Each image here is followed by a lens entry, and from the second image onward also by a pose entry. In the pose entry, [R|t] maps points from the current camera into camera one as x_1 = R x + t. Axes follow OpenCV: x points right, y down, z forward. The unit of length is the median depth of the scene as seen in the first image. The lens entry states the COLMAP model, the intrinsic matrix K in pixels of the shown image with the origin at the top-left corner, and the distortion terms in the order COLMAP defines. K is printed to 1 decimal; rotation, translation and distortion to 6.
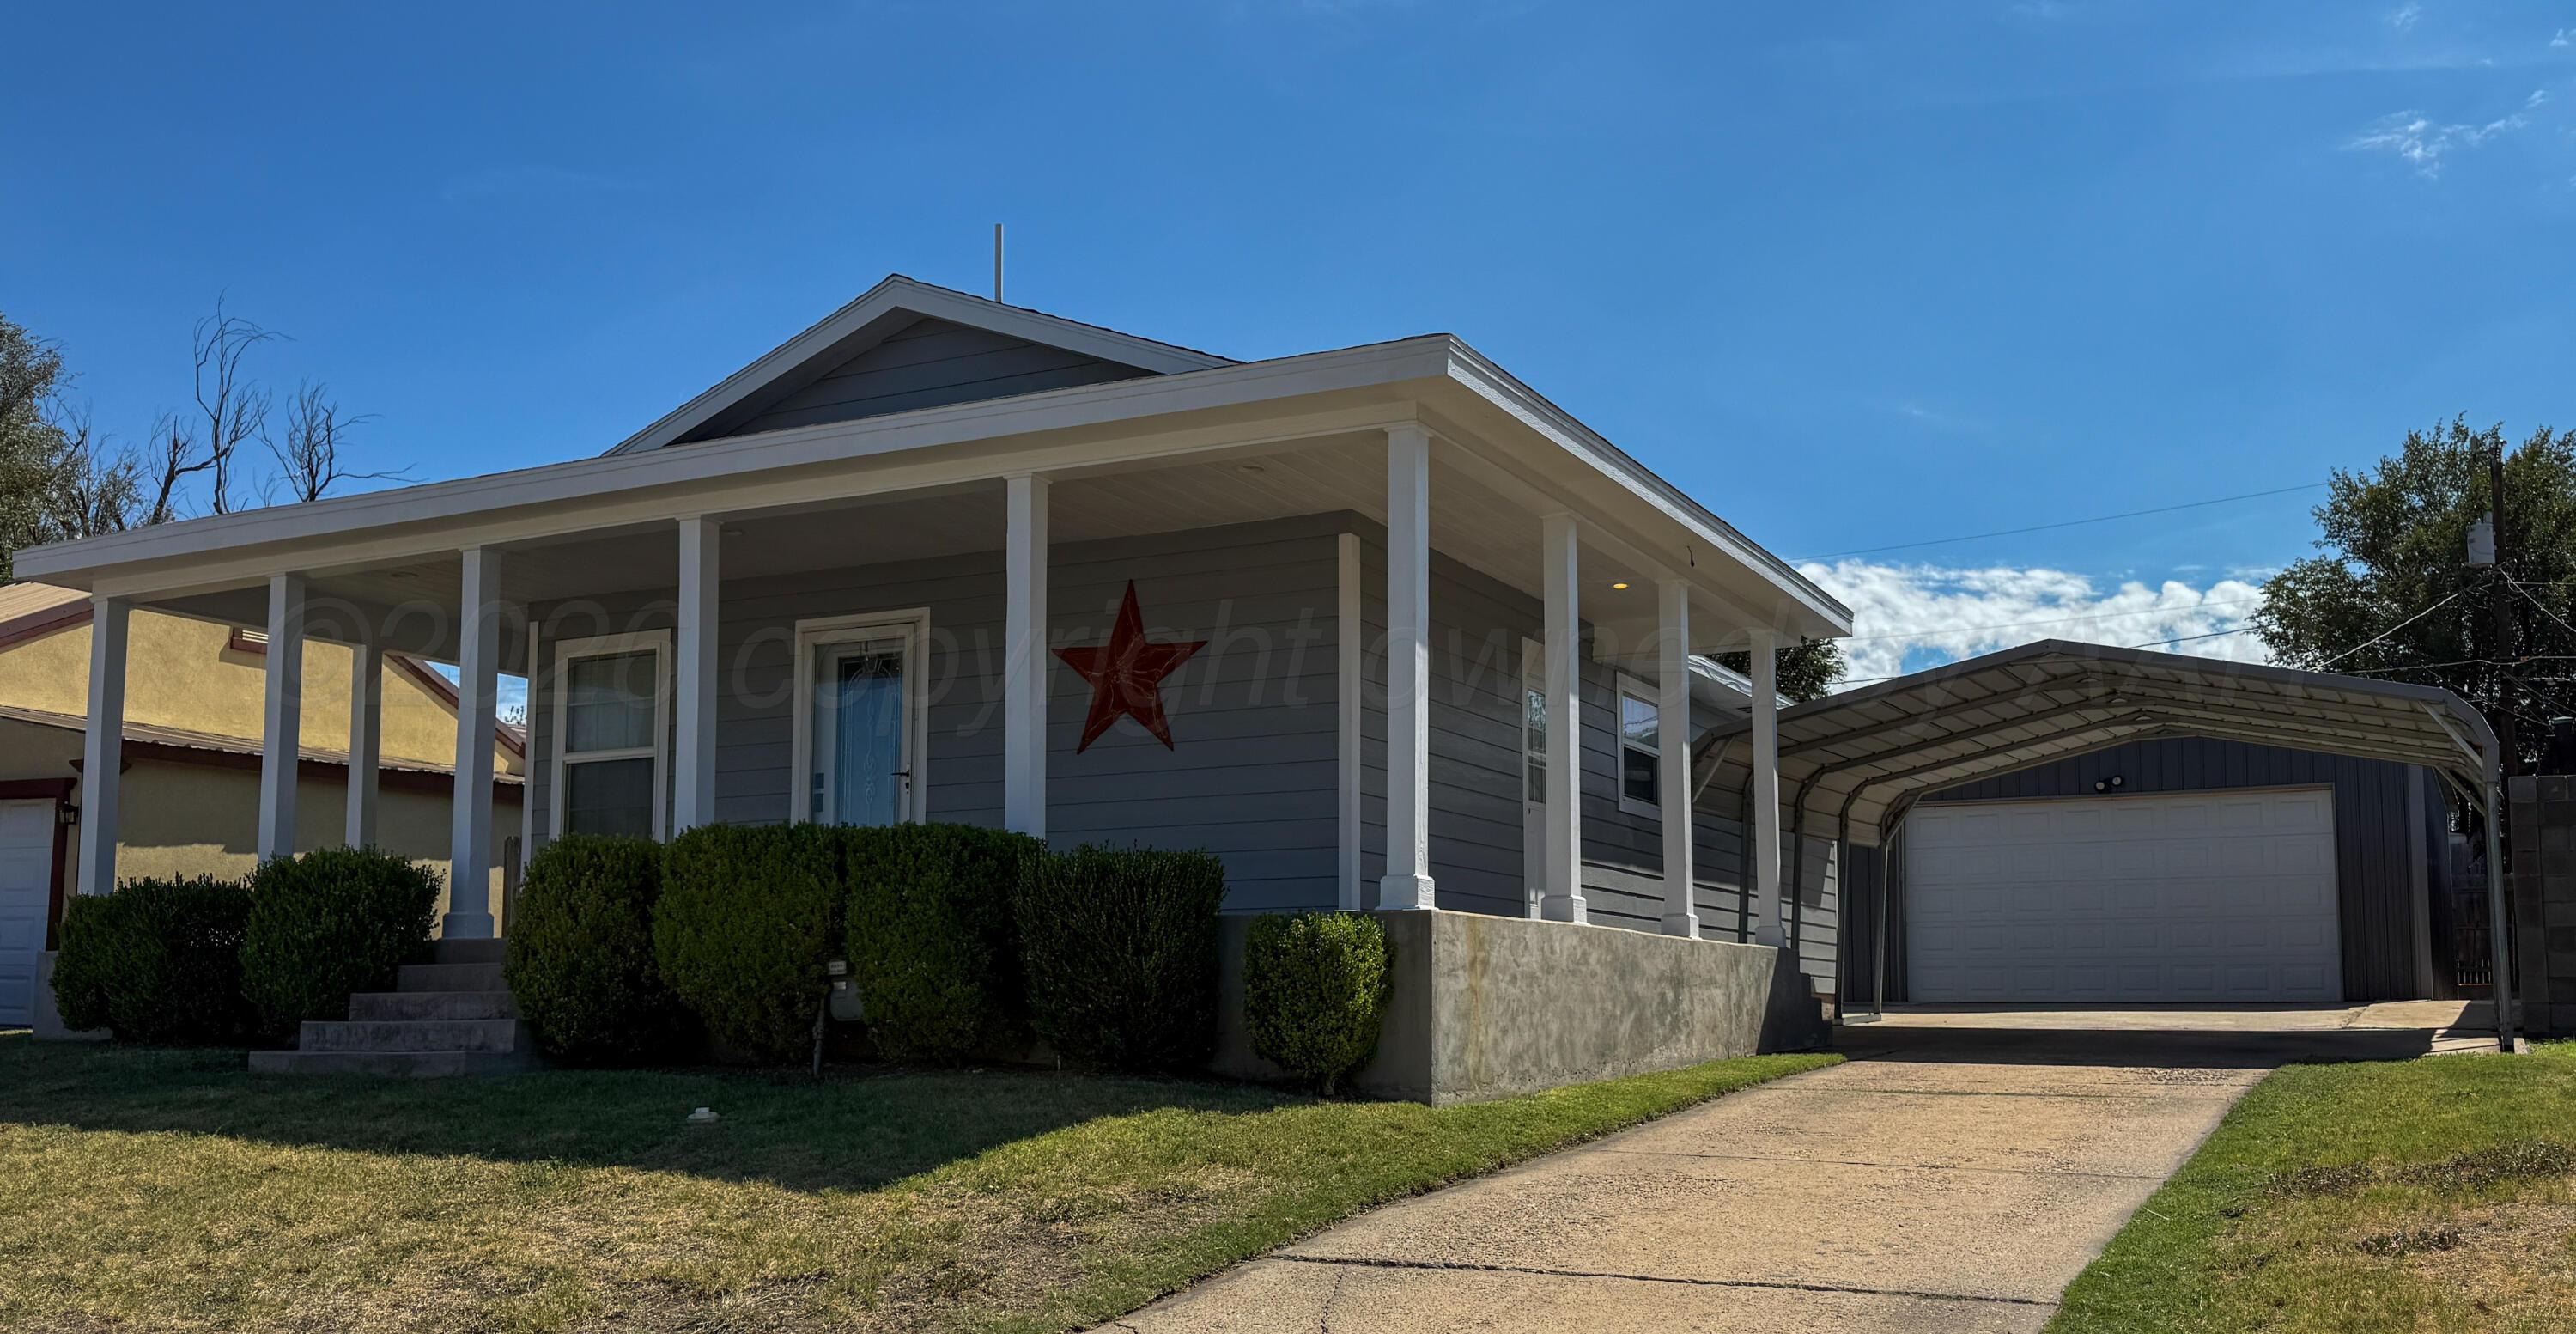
lens RADIAL K [[2037.7, 0, 1288.0], [0, 2037.7, 667.0], [0, 0, 1]] dist [0.004037, 0.001616]
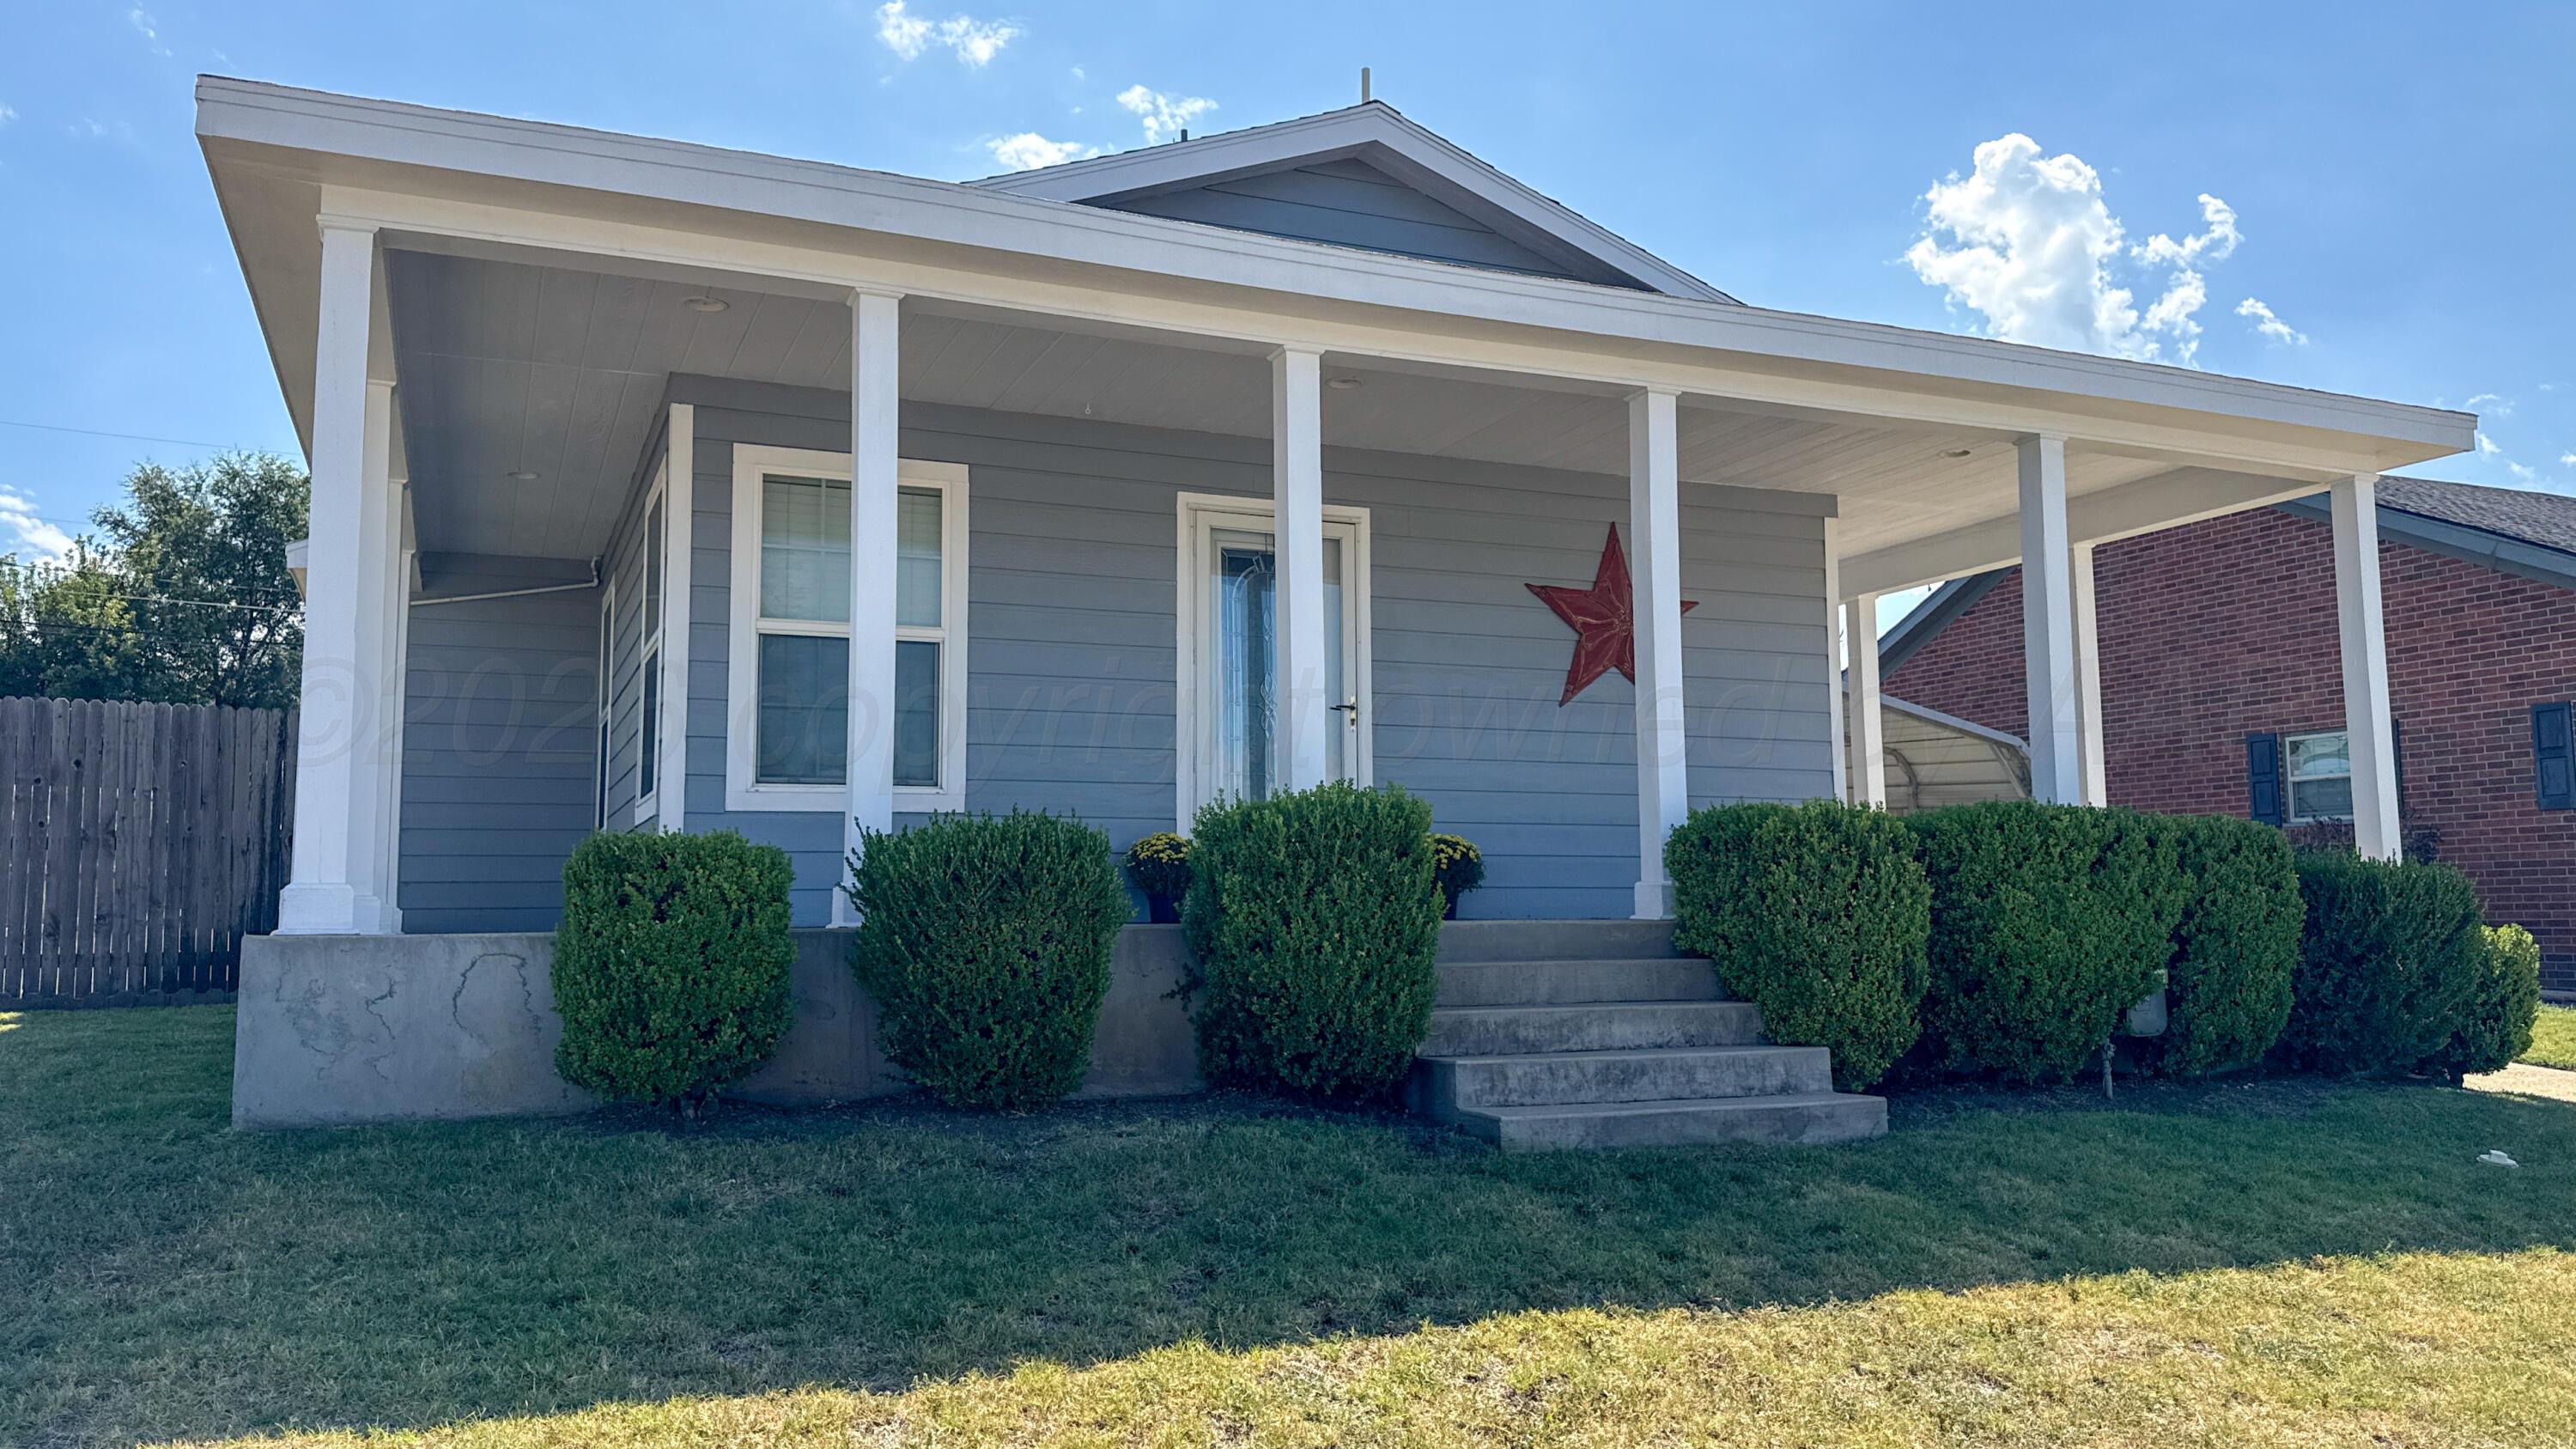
lens RADIAL K [[1862.6, 0, 1287.3], [0, 1862.6, 716.9], [0, 0, 1]] dist [0.100580, -0.169066]
pose [[0.694475, 0.083149, 0.714696, -0.752252], [-0.115449, 0.993308, -0.003381, 0.063308], [-0.710194, -0.080163, 0.699427, 0.524350]]
